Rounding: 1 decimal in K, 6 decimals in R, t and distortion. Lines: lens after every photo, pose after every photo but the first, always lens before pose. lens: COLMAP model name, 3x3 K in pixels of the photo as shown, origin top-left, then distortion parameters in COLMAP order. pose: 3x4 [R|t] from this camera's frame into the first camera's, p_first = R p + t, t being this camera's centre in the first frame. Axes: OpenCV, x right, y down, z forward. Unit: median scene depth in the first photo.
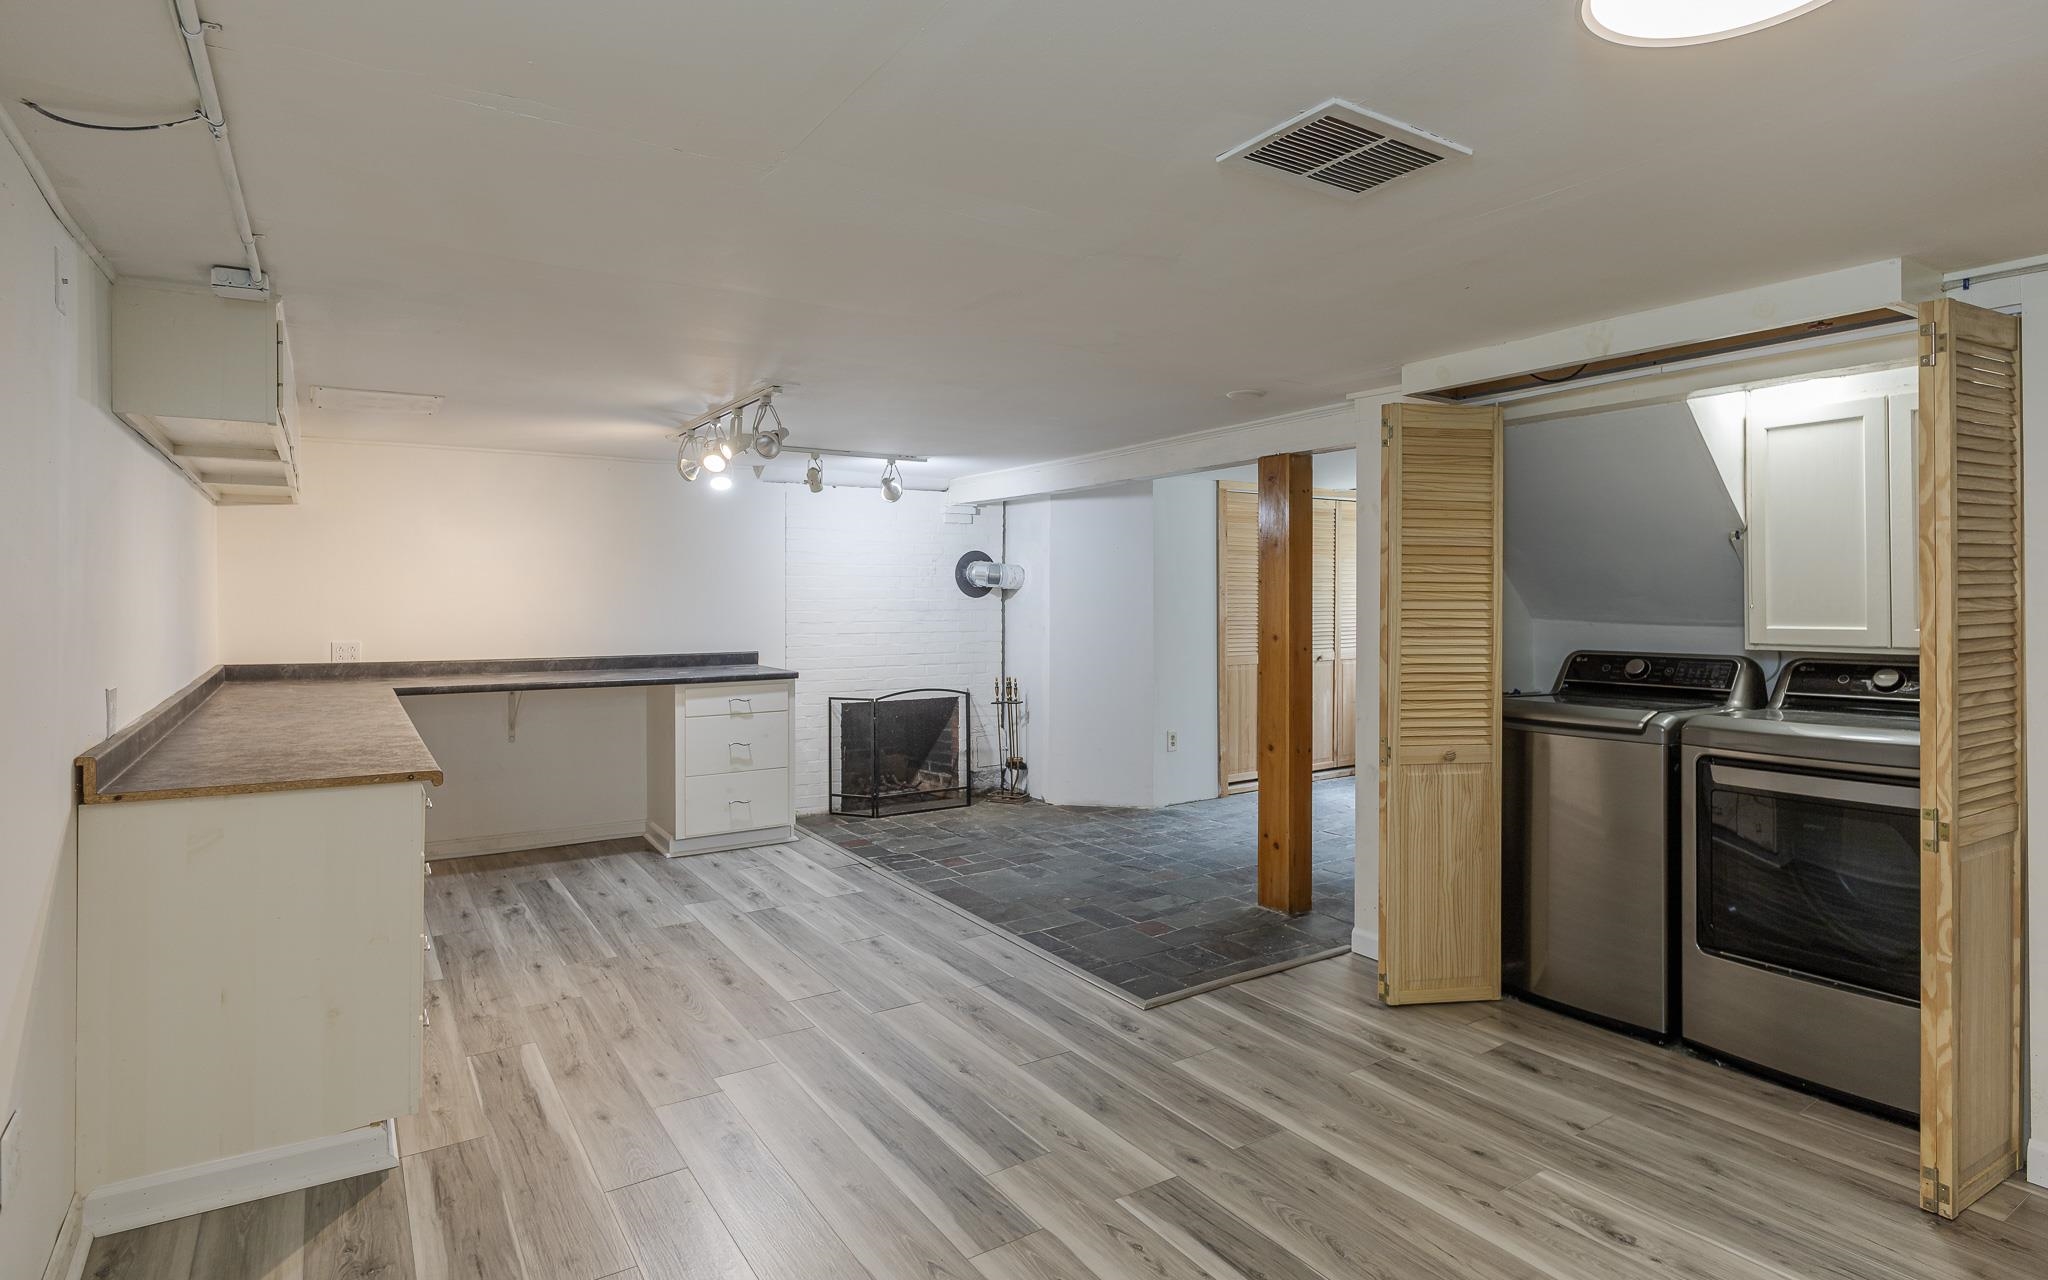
lens RADIAL K [[1043.1, 0, 1030.8], [0, 1043.1, 594.0], [0, 0, 1]] dist [0.000004, -0.000056]
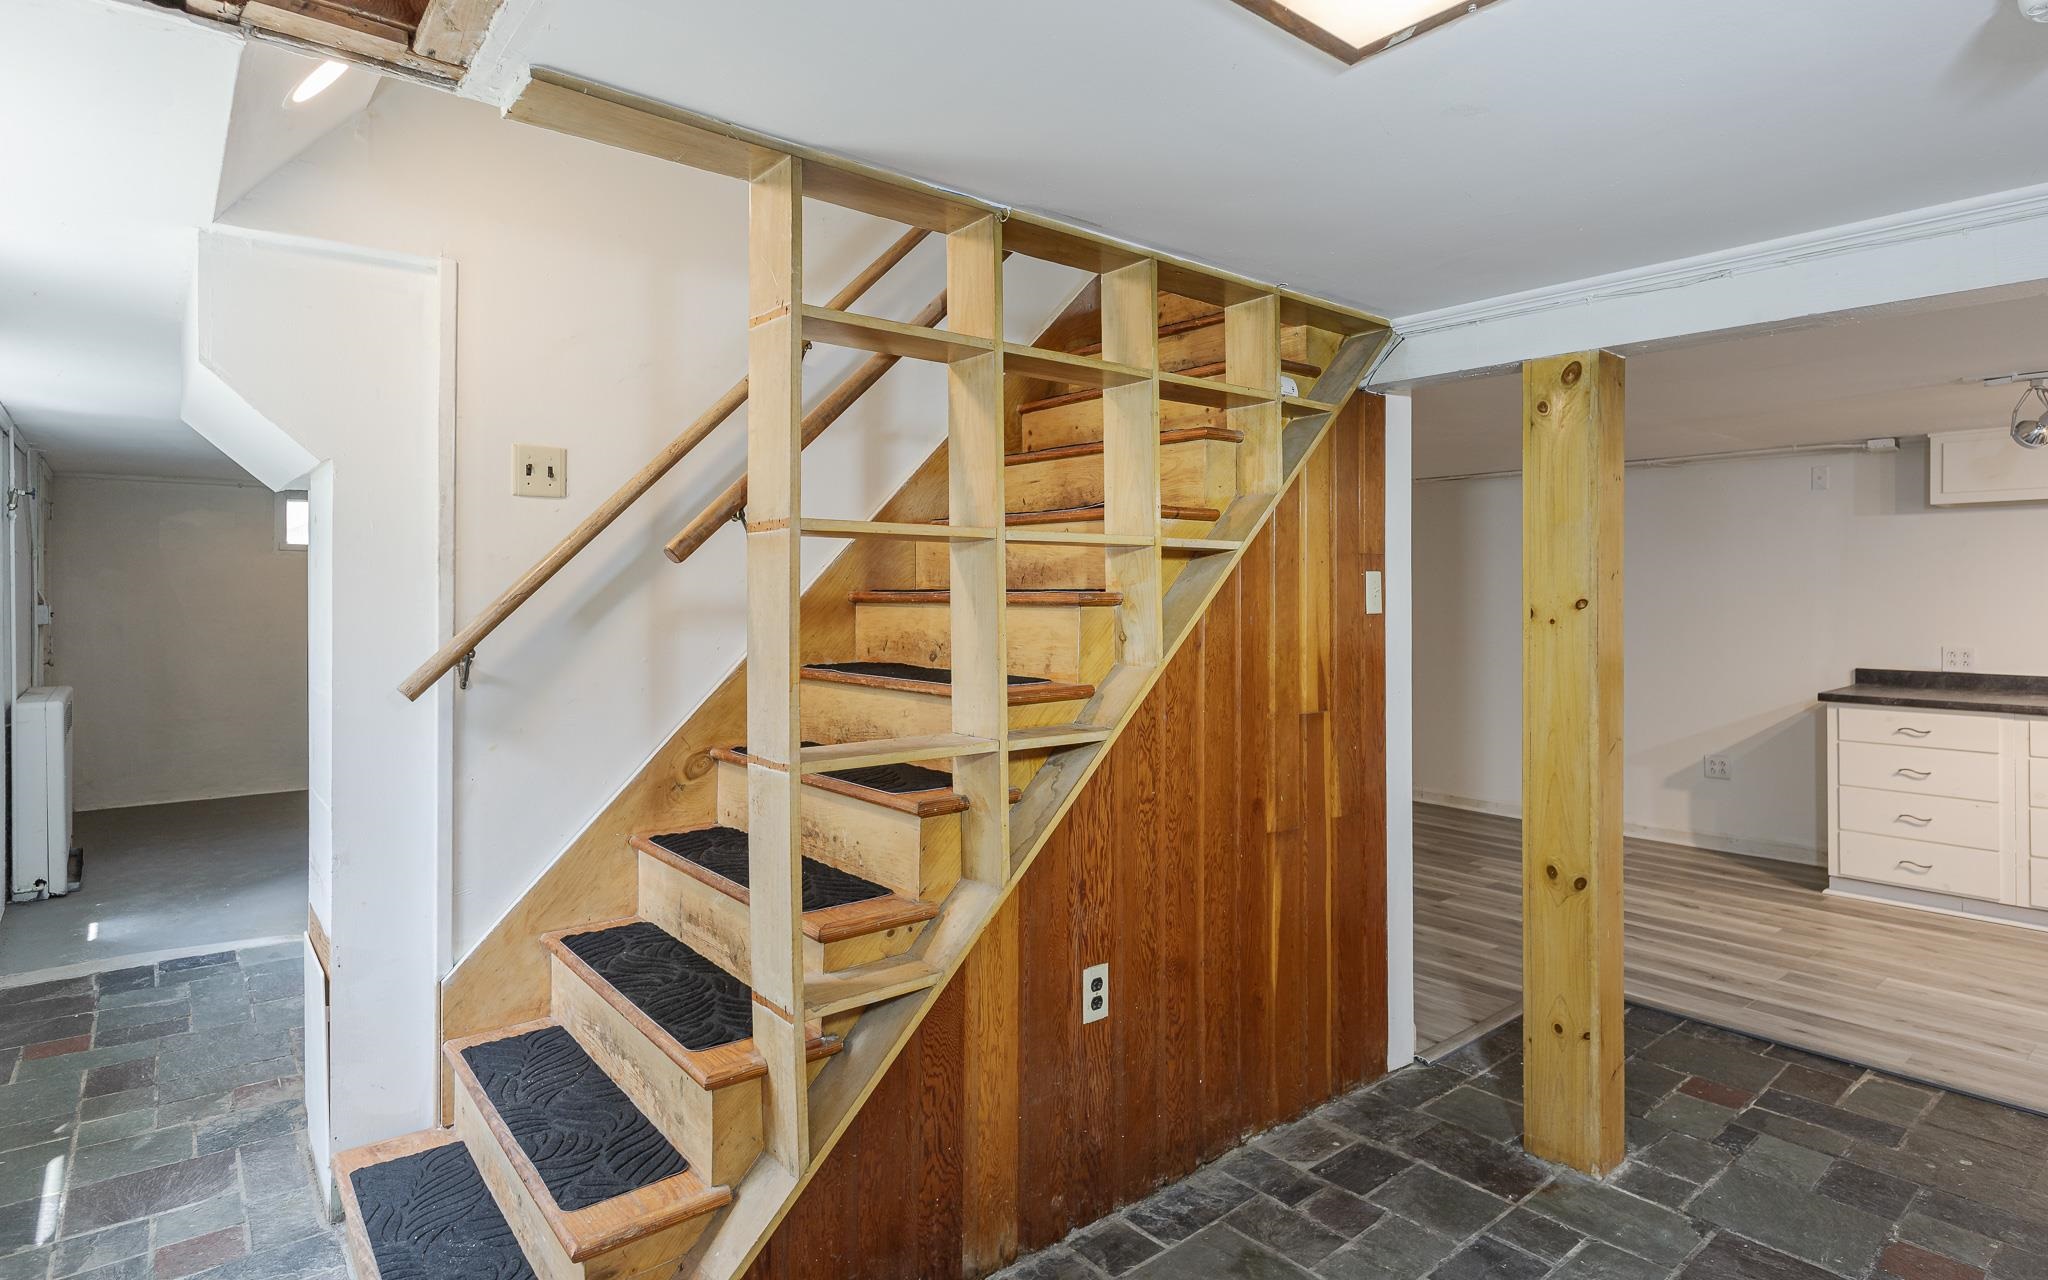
lens RADIAL K [[1043.1, 0, 1030.8], [0, 1043.1, 594.0], [0, 0, 1]] dist [0.000004, -0.000056]
pose [[-0.993838, 0.004453, -0.110753, 0.717190], [0.005029, 0.999975, -0.004918, -0.009029], [0.110728, -0.005445, -0.993836, 1.835135]]
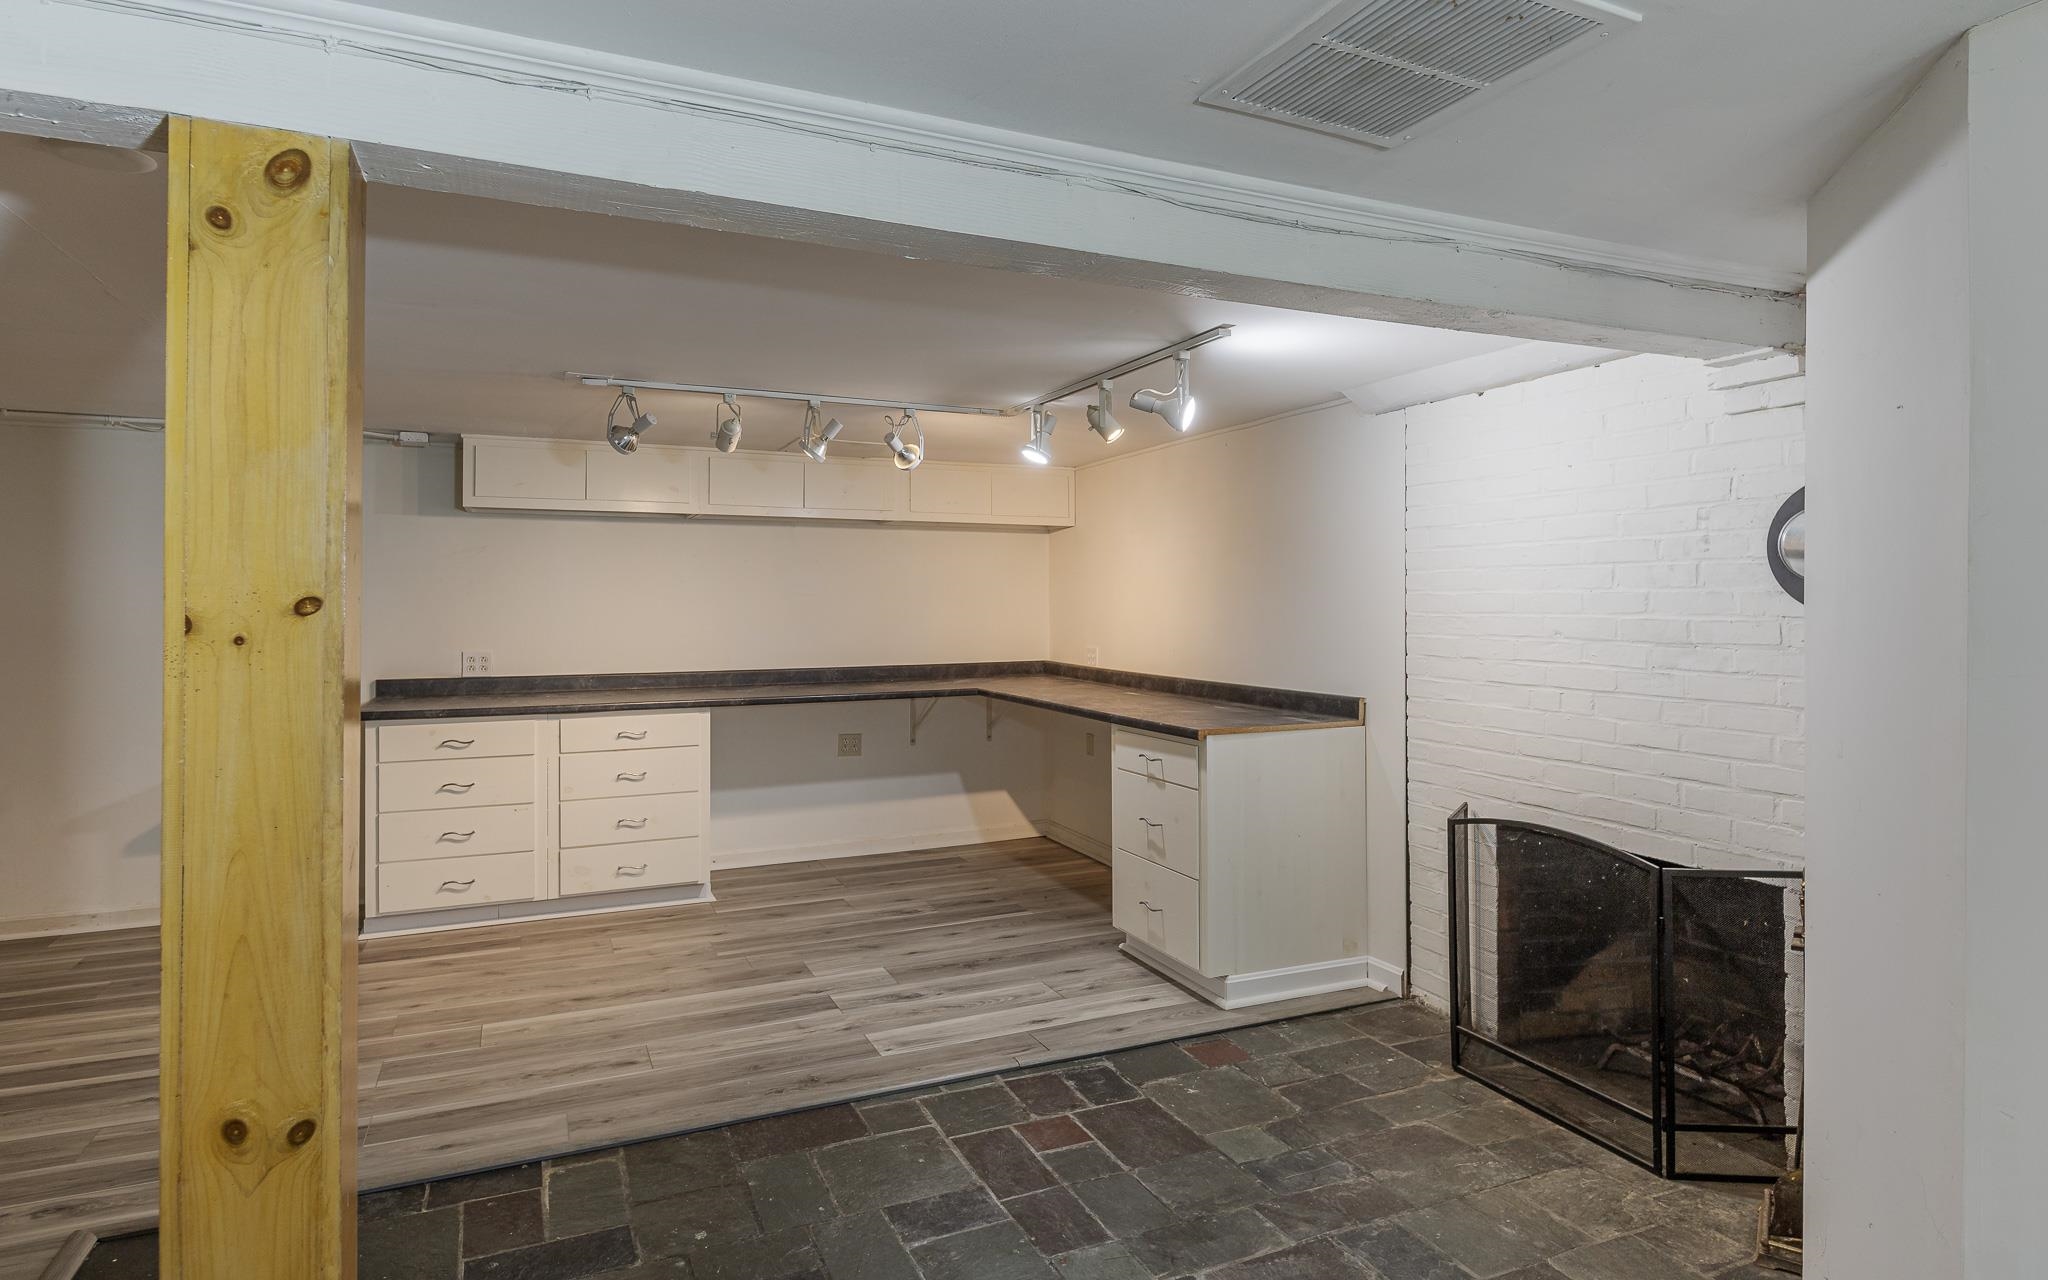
lens RADIAL K [[1043.1, 0, 1030.8], [0, 1043.1, 594.0], [0, 0, 1]] dist [0.000004, -0.000056]
pose [[-0.134718, -0.004367, -0.990874, 0.615085], [0.005469, 0.999972, -0.005151, -0.005117], [0.990869, -0.006113, -0.134690, 1.510171]]
